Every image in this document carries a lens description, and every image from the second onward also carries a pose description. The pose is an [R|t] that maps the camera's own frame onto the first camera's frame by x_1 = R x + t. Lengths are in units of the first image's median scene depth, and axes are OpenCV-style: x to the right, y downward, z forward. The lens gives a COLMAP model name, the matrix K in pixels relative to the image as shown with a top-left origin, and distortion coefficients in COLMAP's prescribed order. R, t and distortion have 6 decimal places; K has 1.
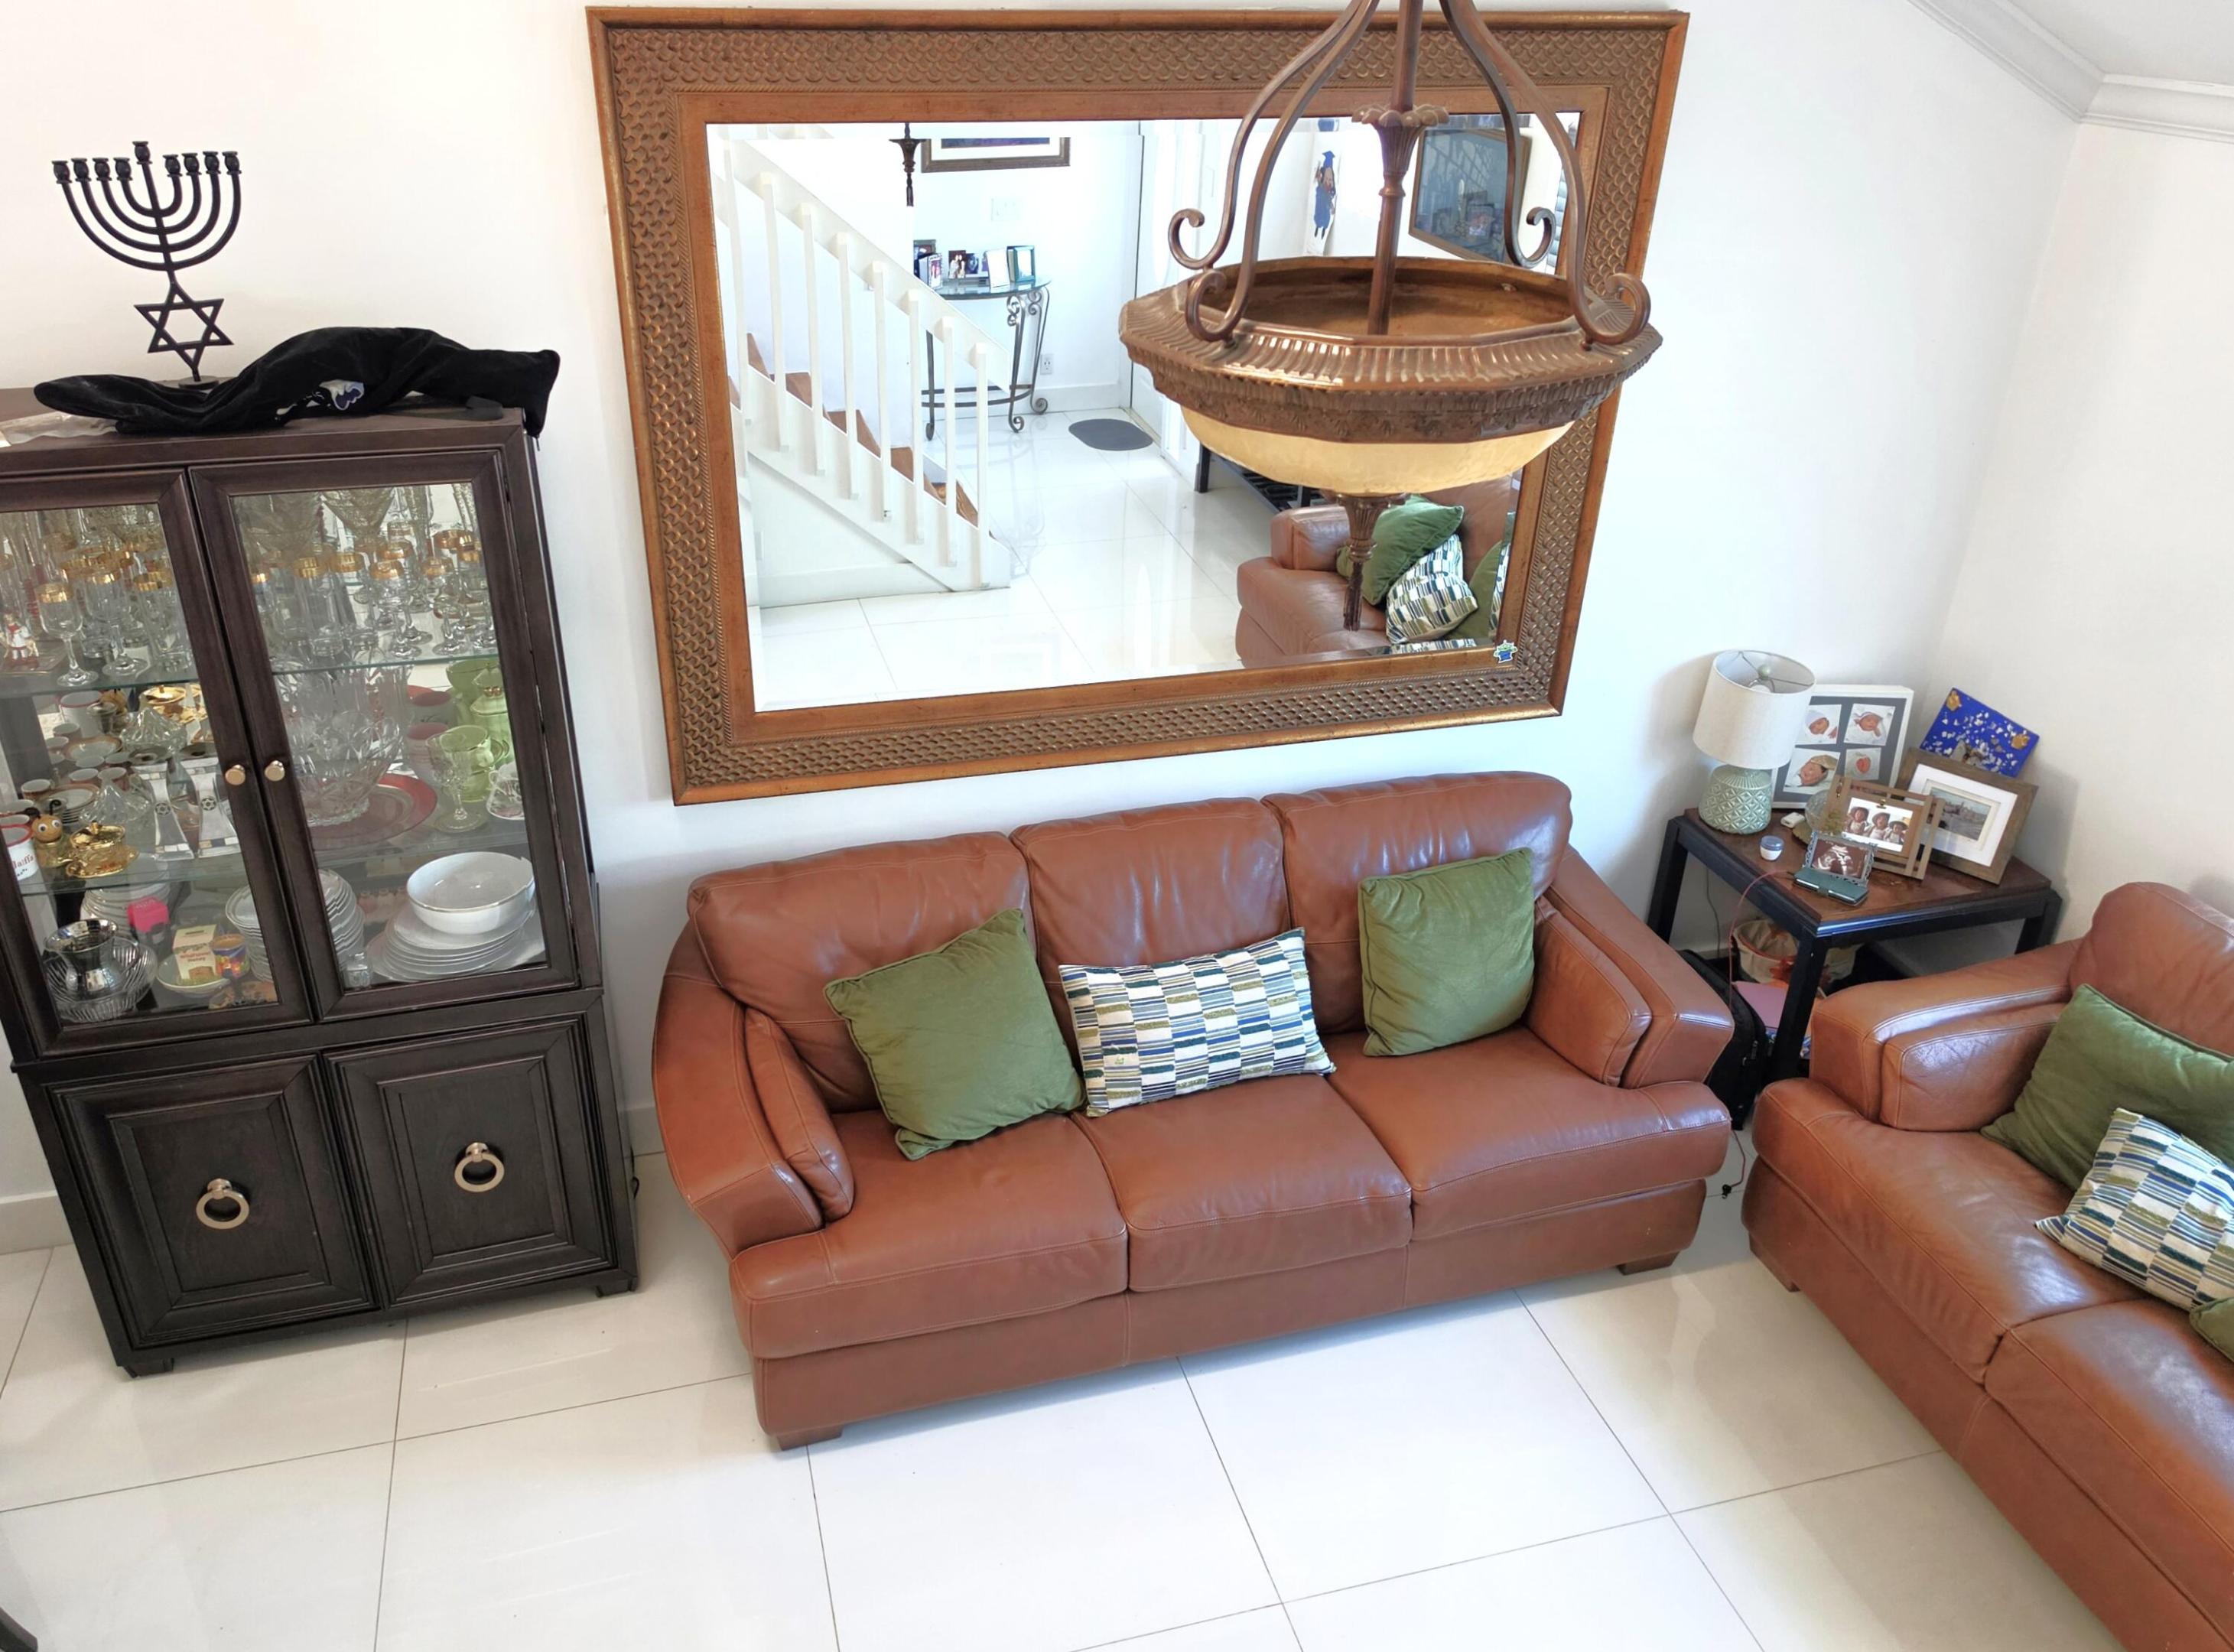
lens RADIAL K [[1672.7, 0, 1058.8], [0, 1672.7, 820.3], [0, 0, 1]] dist [0.084632, -0.167593]
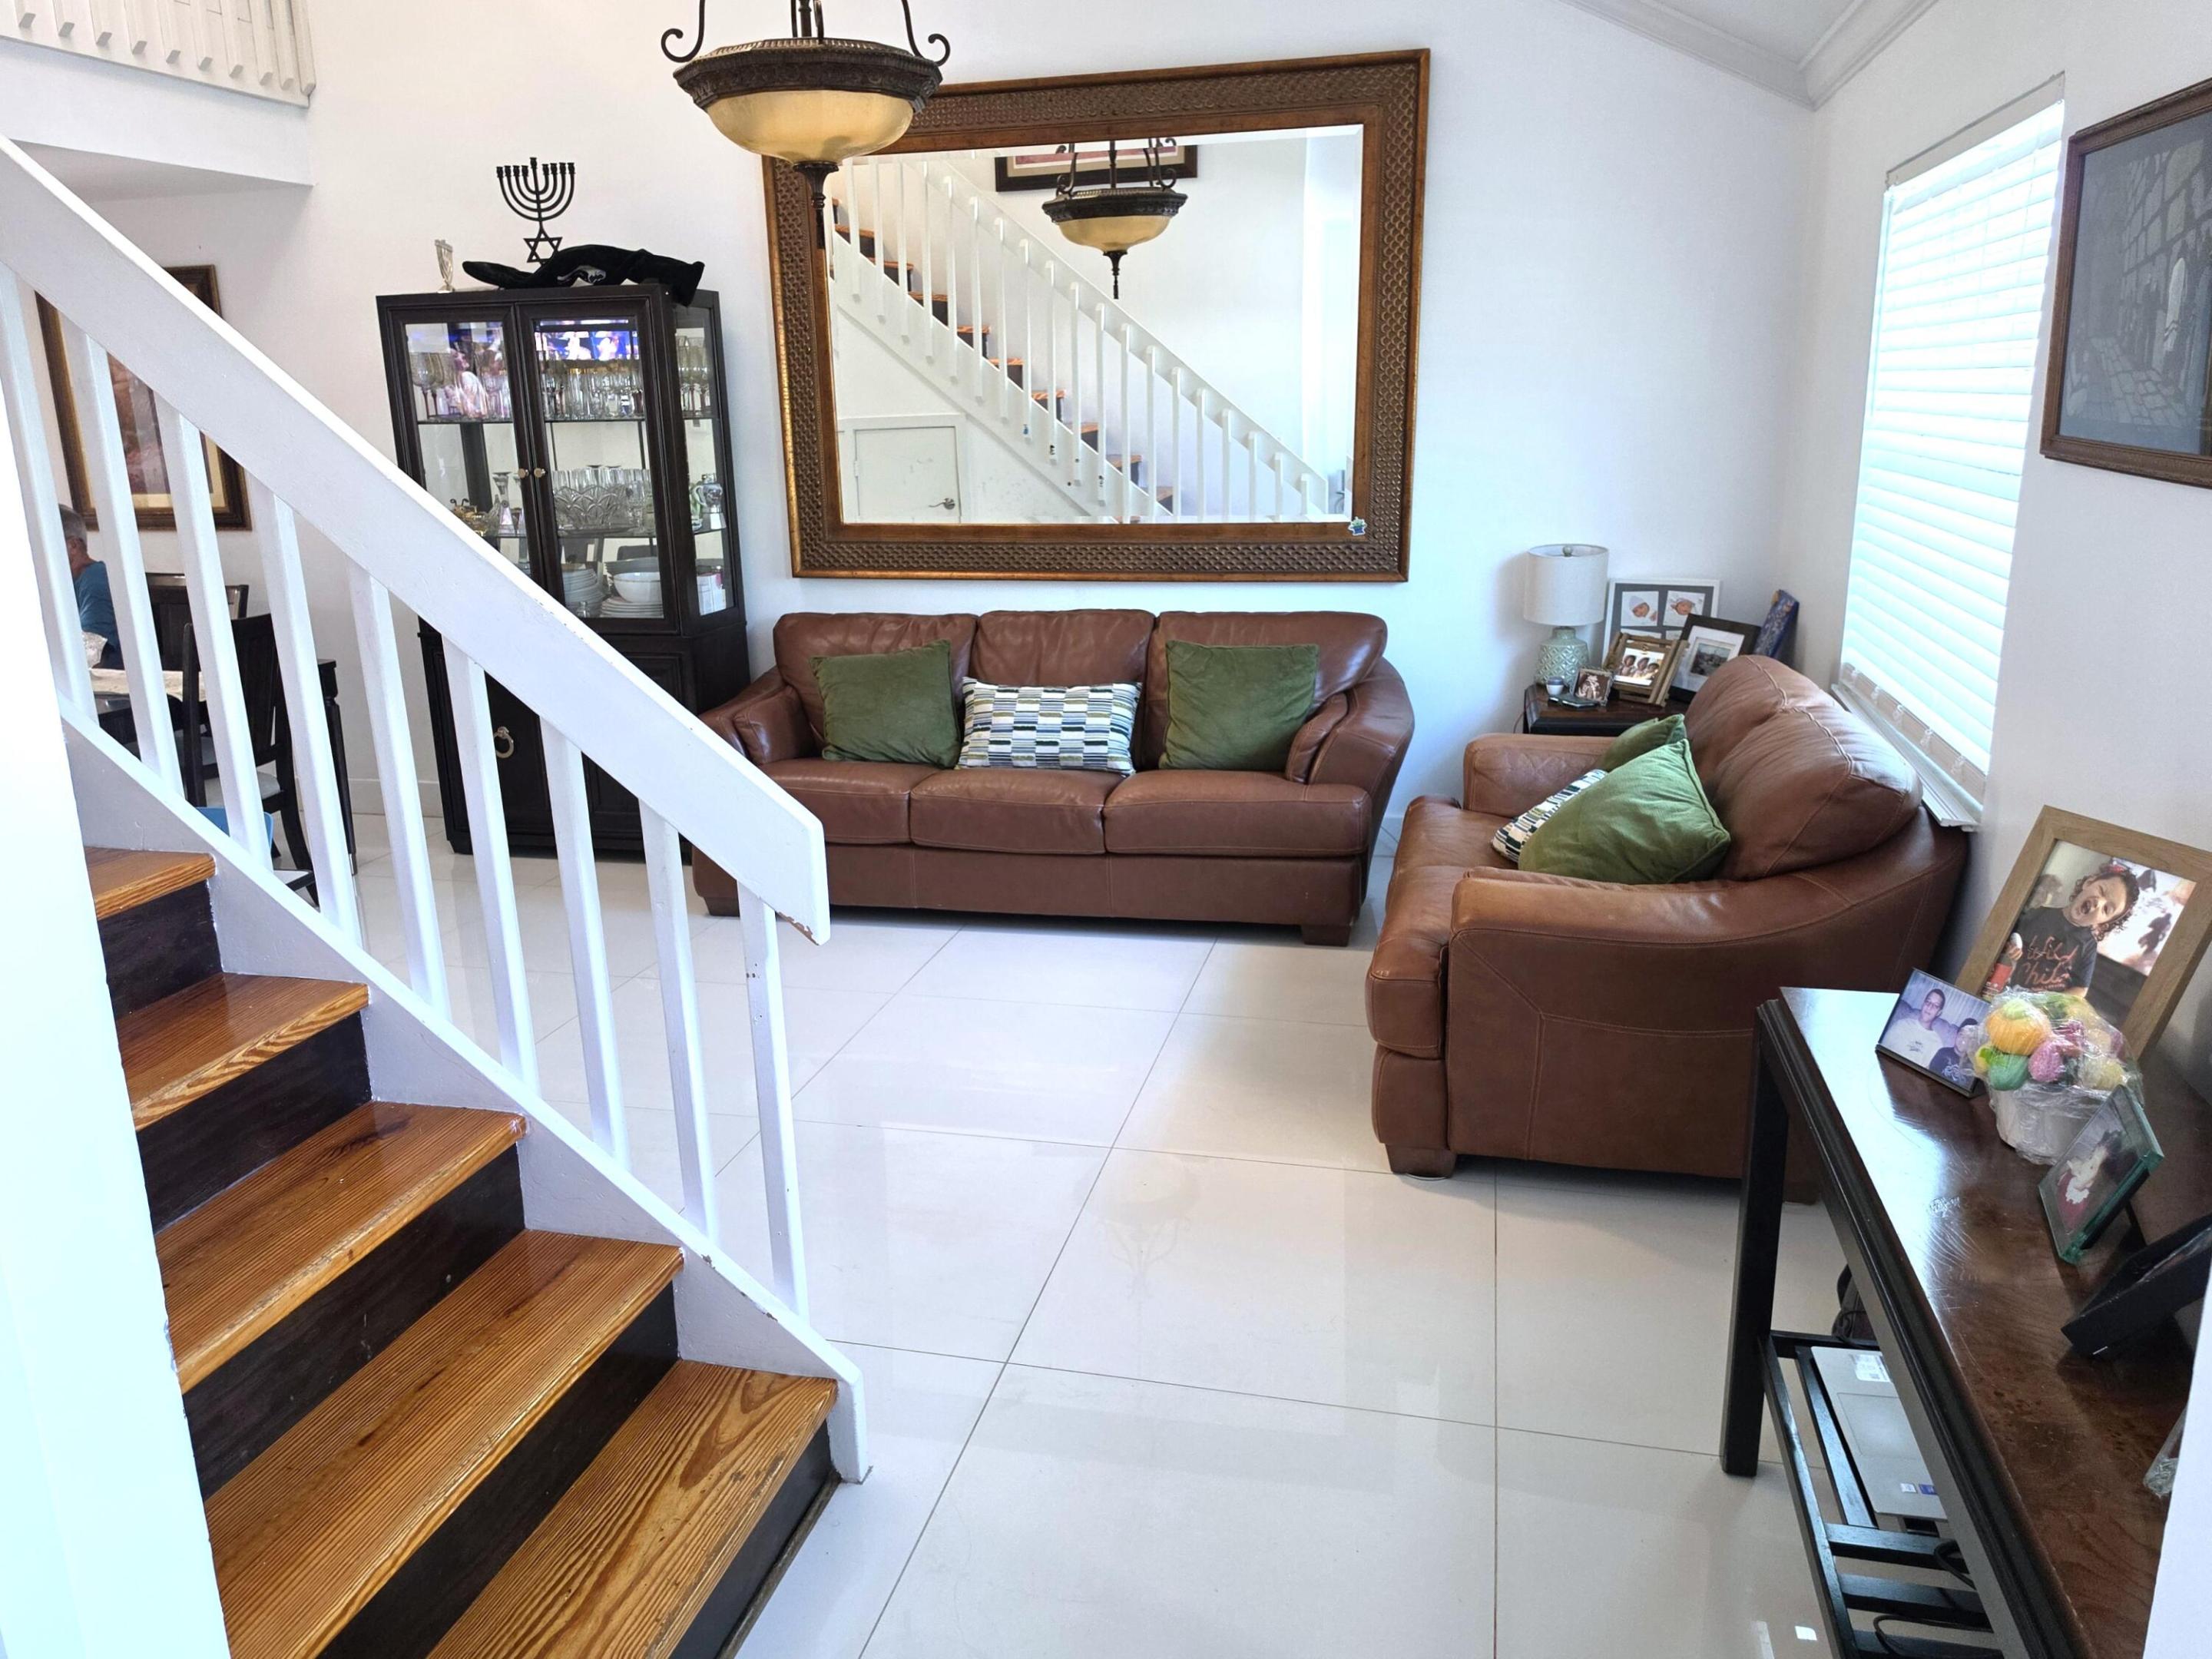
lens RADIAL K [[1616.3, 0, 1067.4], [0, 1616.3, 836.7], [0, 0, 1]] dist [0.083159, -0.173358]
pose [[0.871903, 0.094667, -0.480440, 0.951029], [-0.201513, 0.963573, -0.175841, 0.553539], [0.446293, 0.250131, 0.859219, -0.207224]]
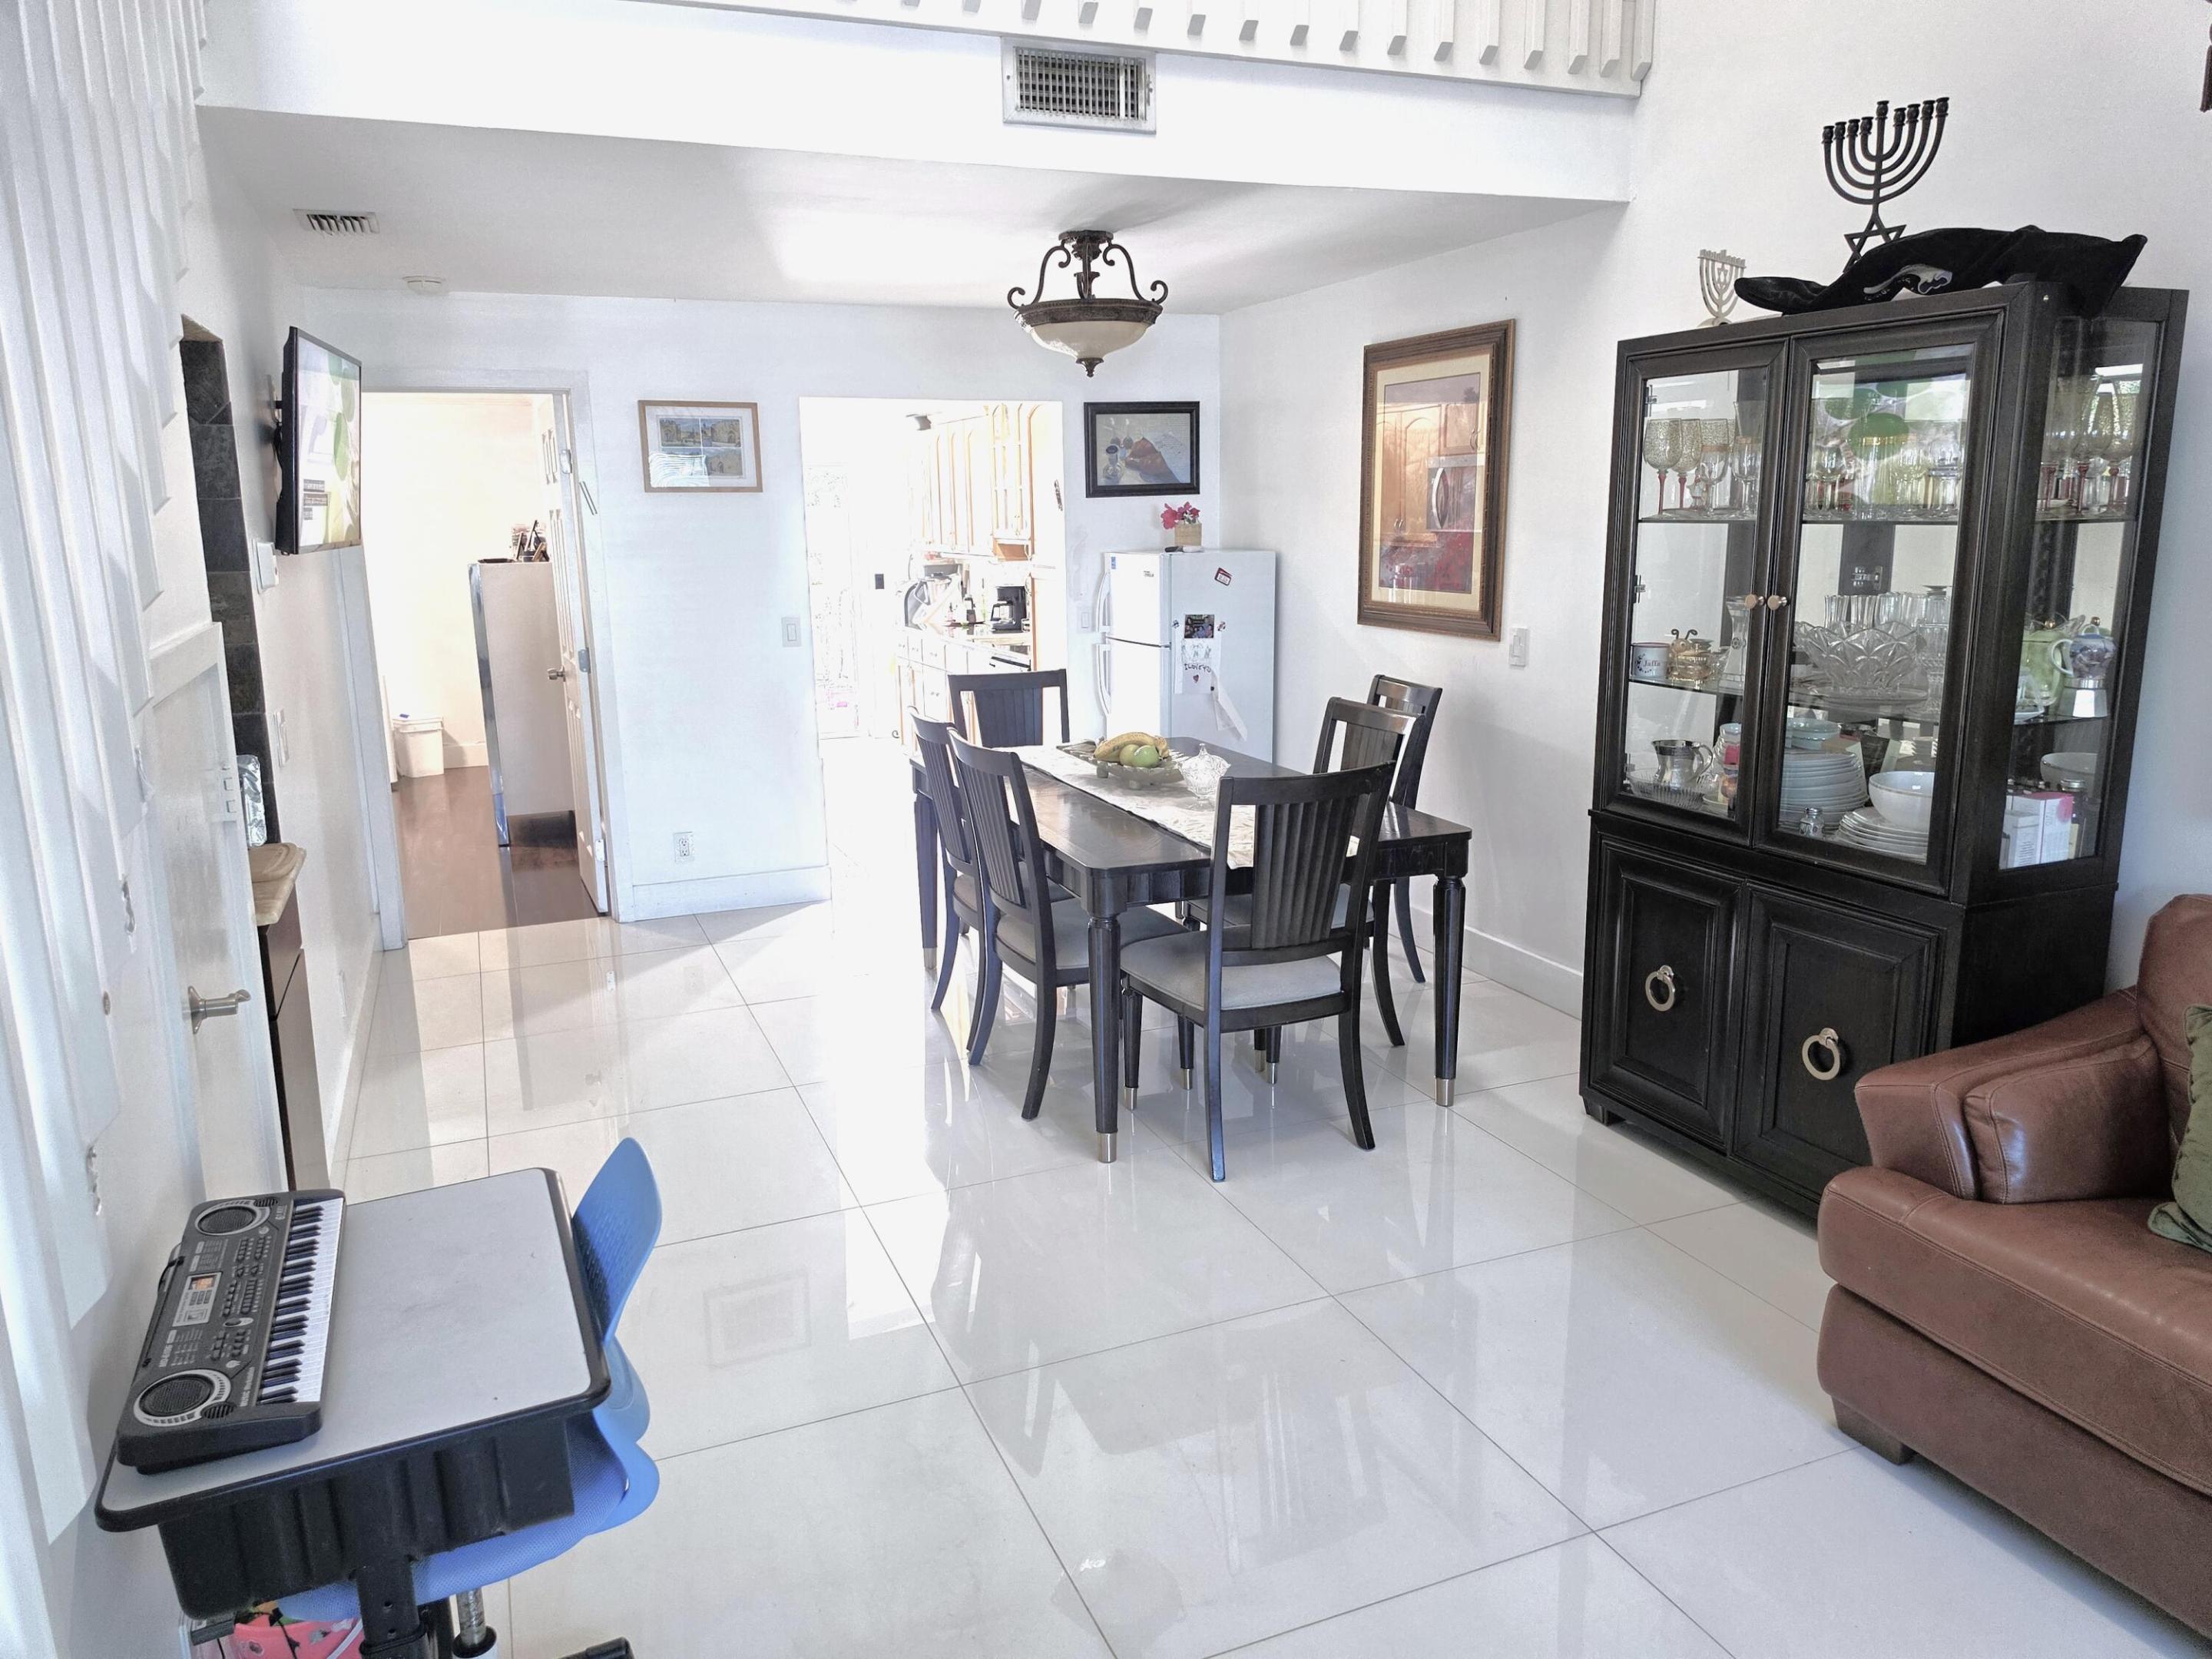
lens RADIAL K [[1527.2, 0, 1104.6], [0, 1527.2, 813.0], [0, 0, 1]] dist [0.003579, -0.004416]
pose [[0.136109, 0.183806, -0.973494, 0.540912], [-0.458208, 0.882899, 0.102636, 0.204909], [0.878362, 0.432093, 0.204392, 0.409480]]
